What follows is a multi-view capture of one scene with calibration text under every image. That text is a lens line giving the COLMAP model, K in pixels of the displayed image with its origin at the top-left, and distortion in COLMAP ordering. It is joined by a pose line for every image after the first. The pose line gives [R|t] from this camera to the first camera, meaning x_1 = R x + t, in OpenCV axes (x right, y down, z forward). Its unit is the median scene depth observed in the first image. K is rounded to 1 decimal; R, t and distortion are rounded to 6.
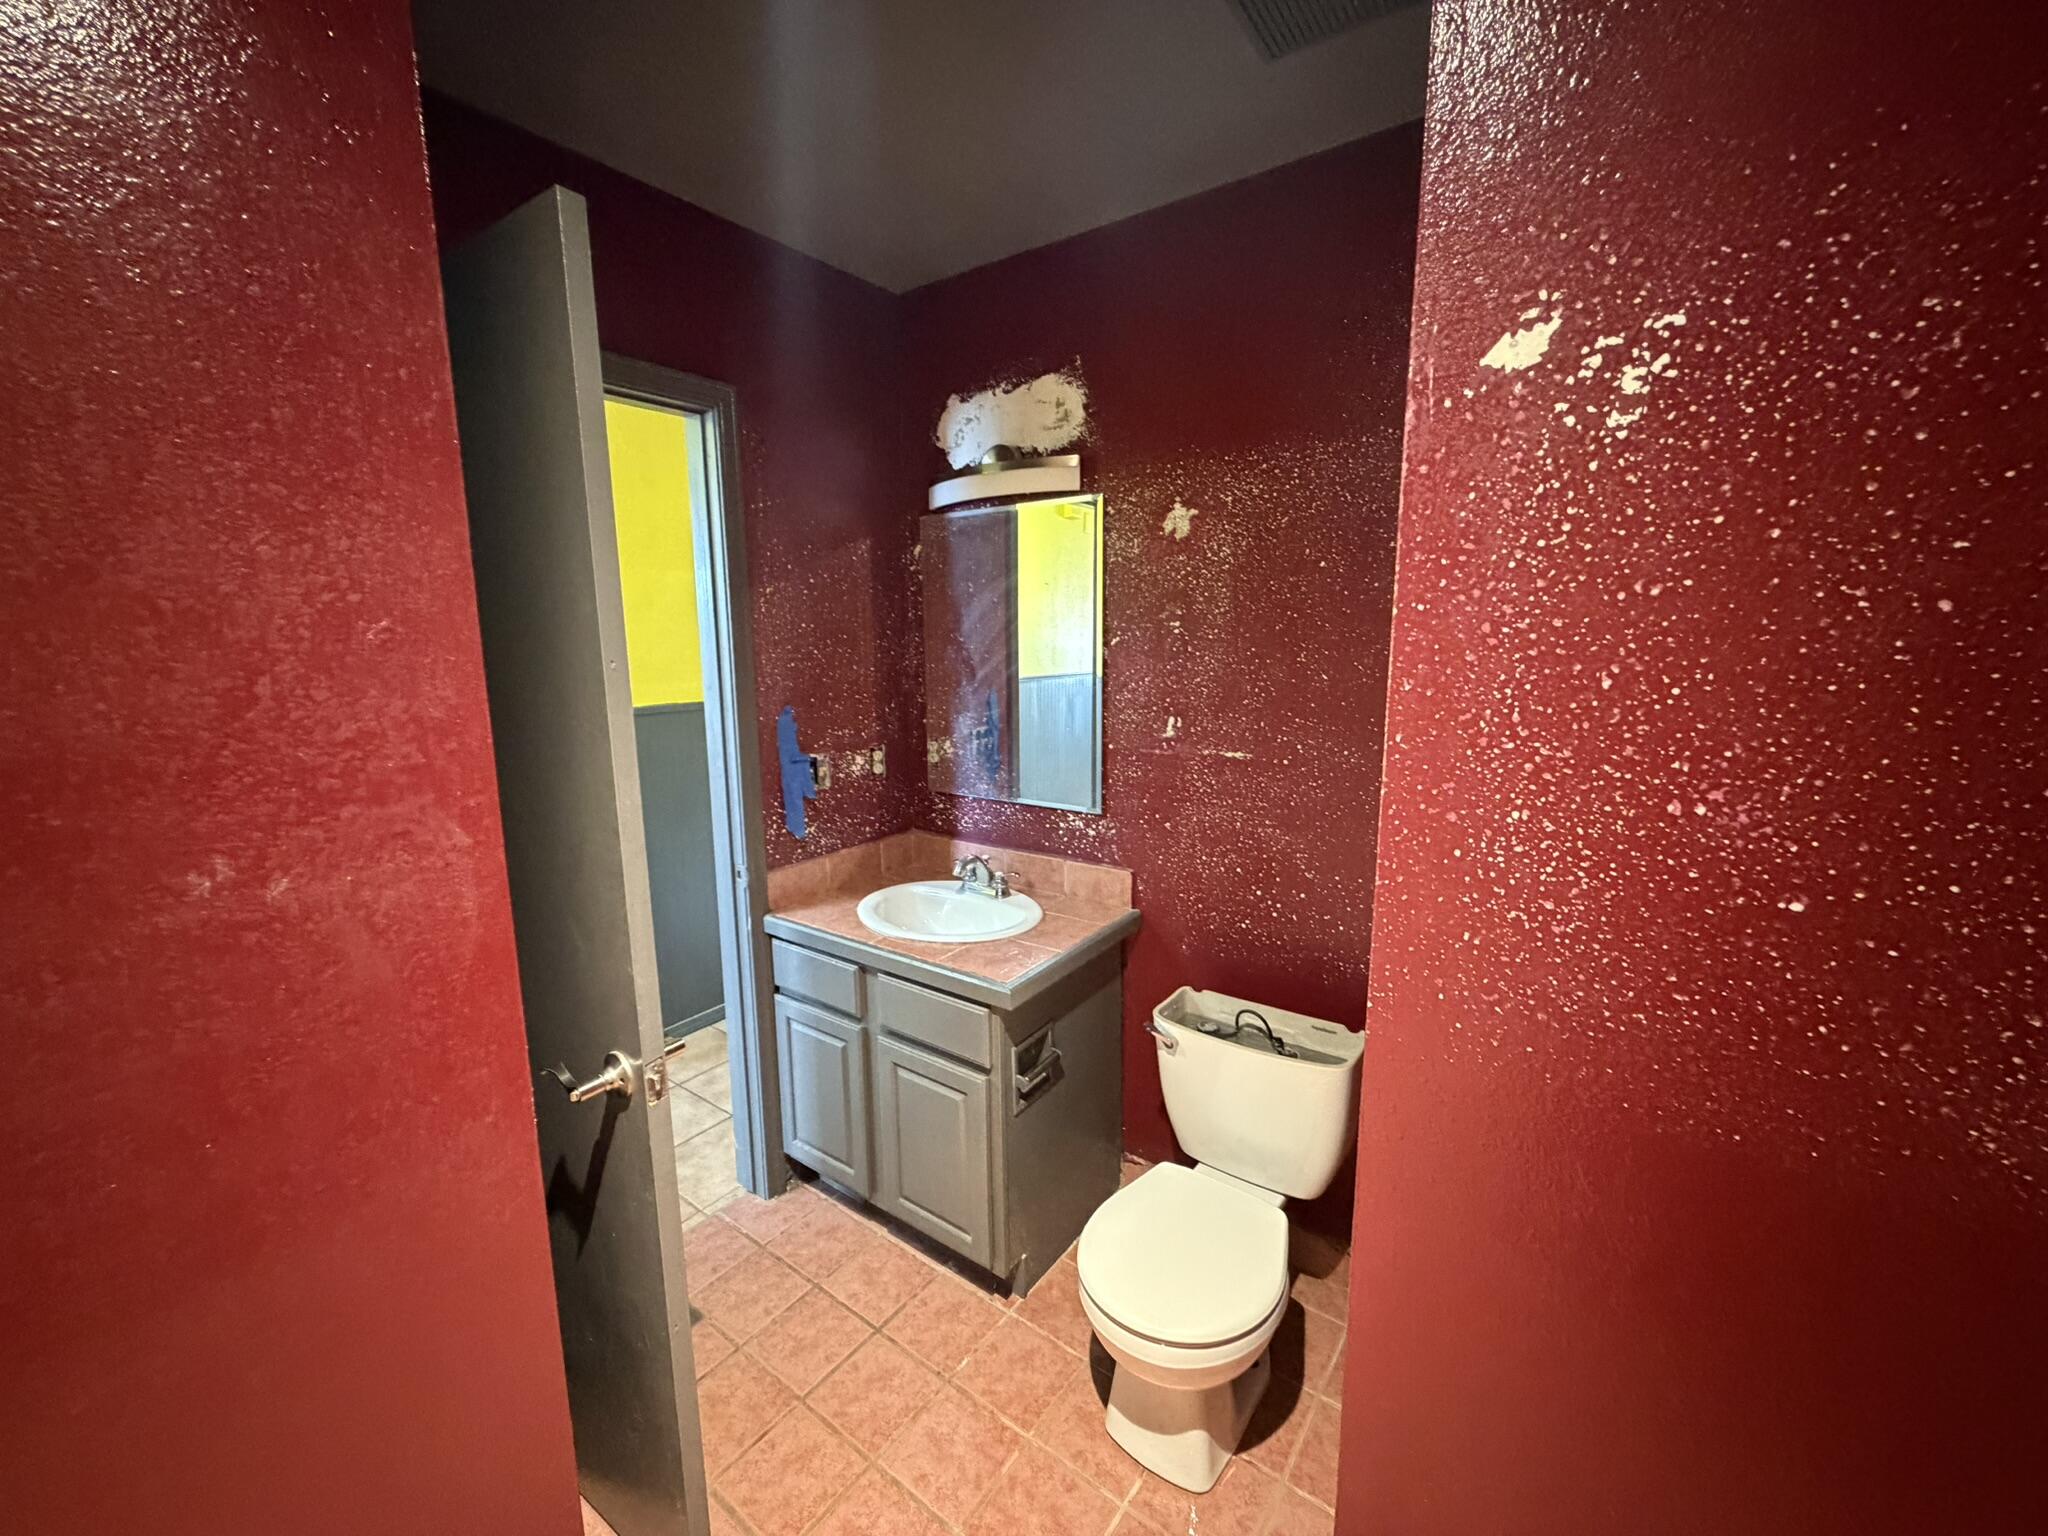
lens RADIAL K [[815.8, 0, 1027.4], [0, 815.8, 763.1], [0, 0, 1]] dist [-0.001723, -0.000122]
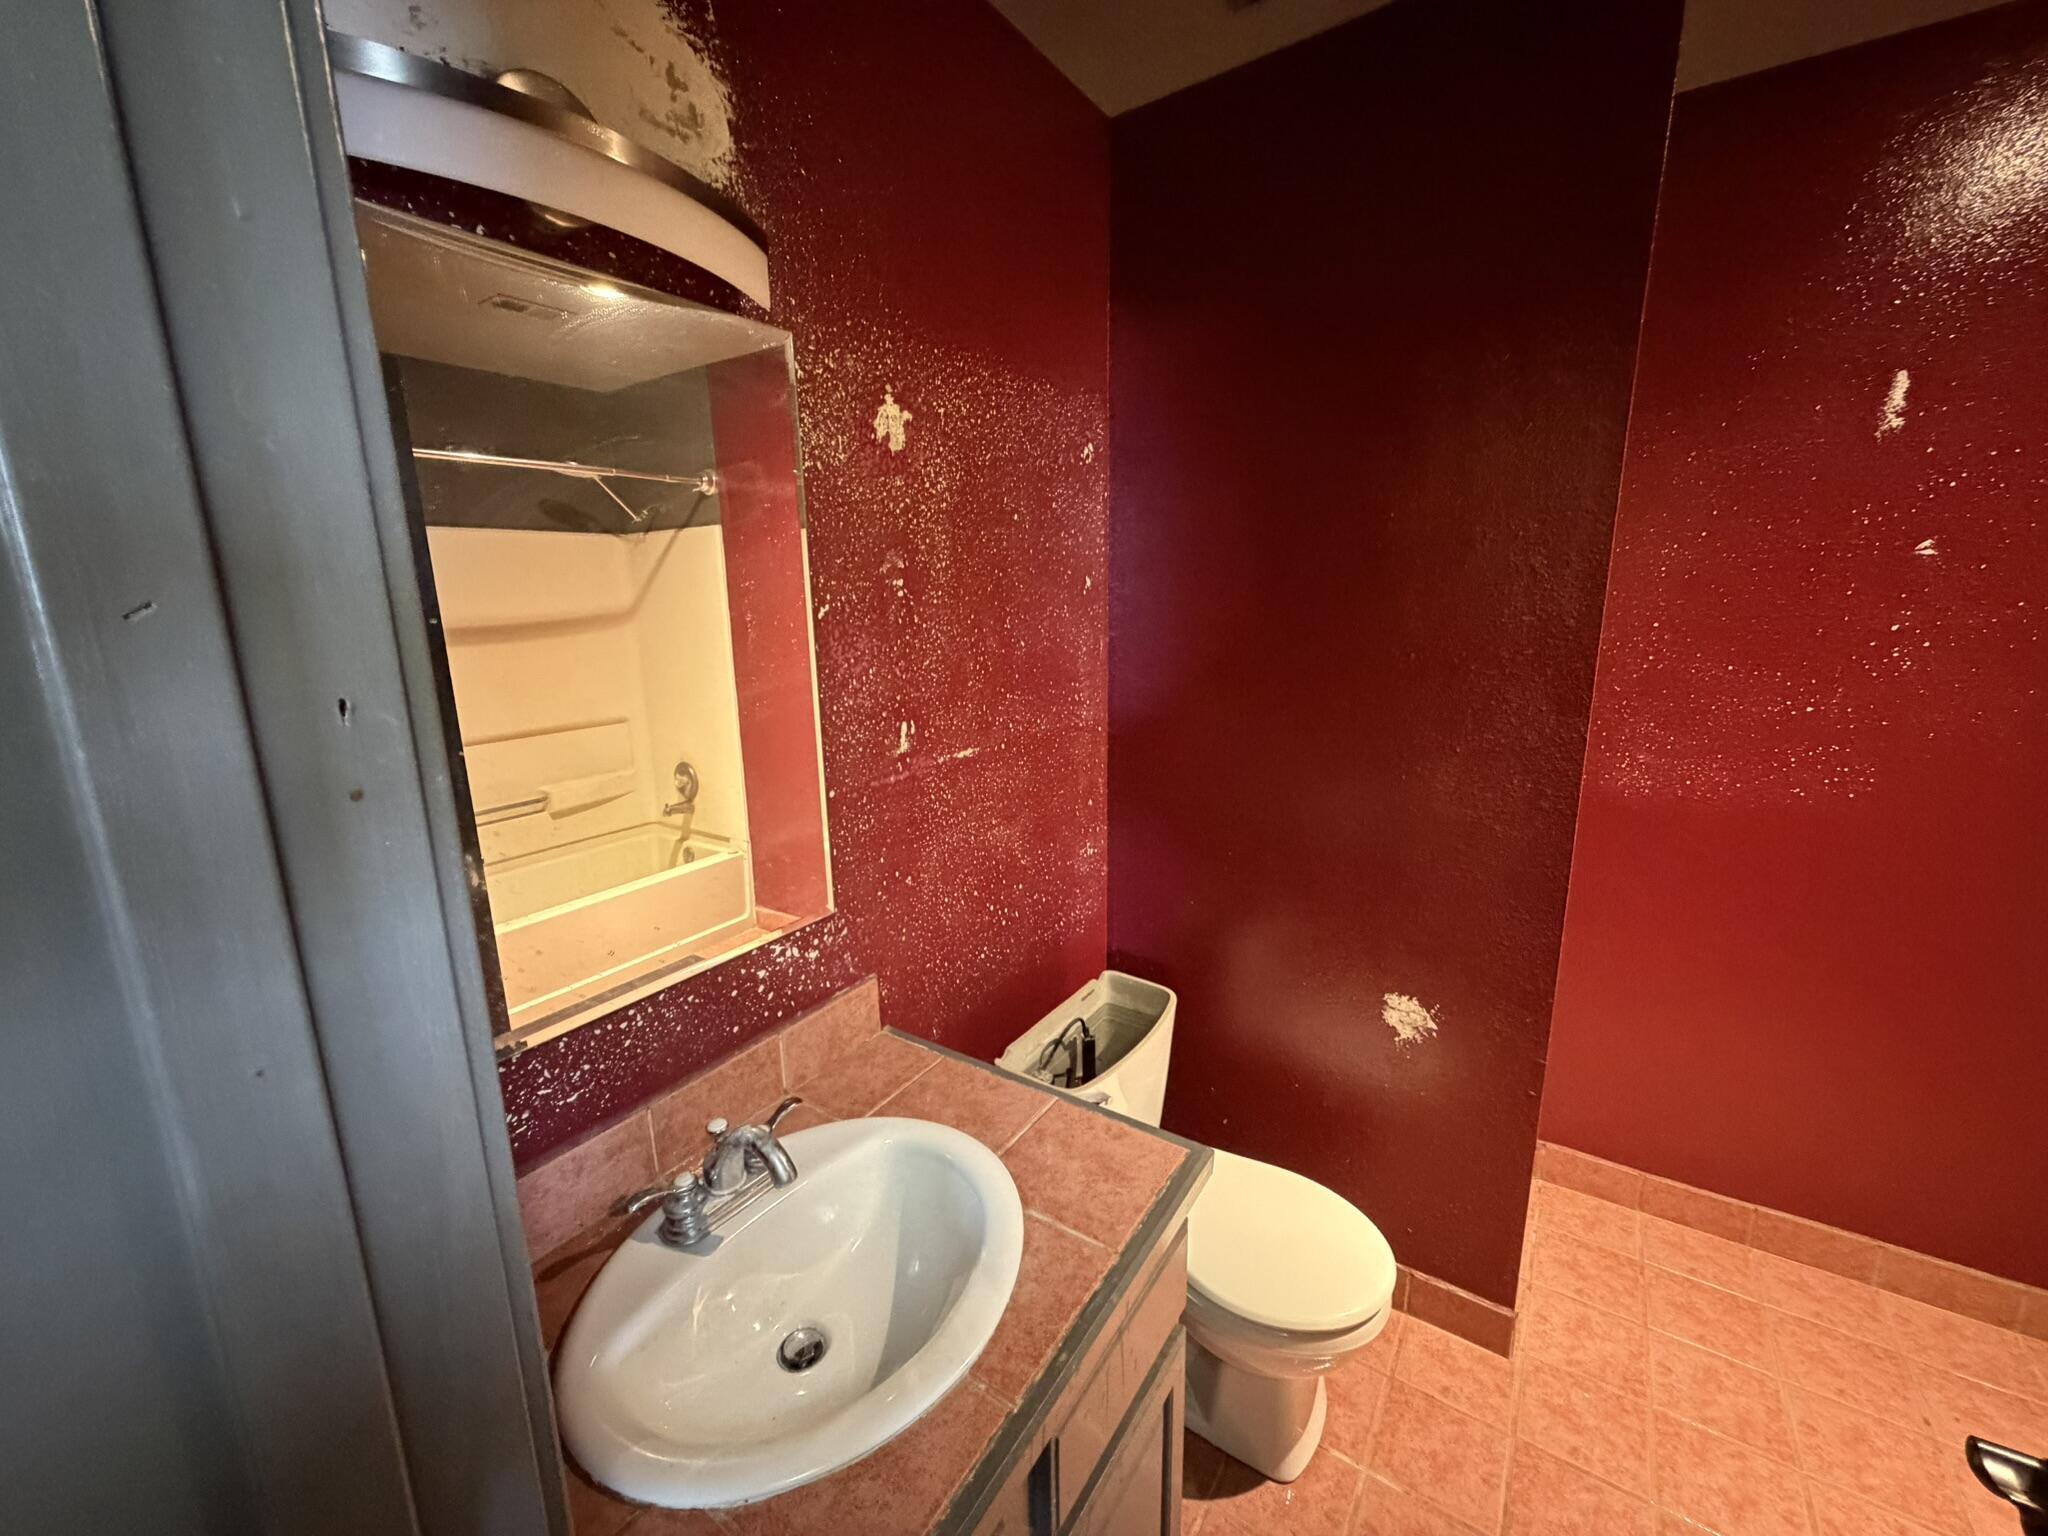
lens RADIAL K [[815.8, 0, 1026.4], [0, 815.8, 769.4], [0, 0, 1]] dist [-0.001723, -0.000122]
pose [[-0.039110, -0.199627, 0.979091, -0.506618], [0.179561, 0.962487, 0.203414, -0.141295], [-0.982969, 0.183762, -0.001798, 0.931654]]
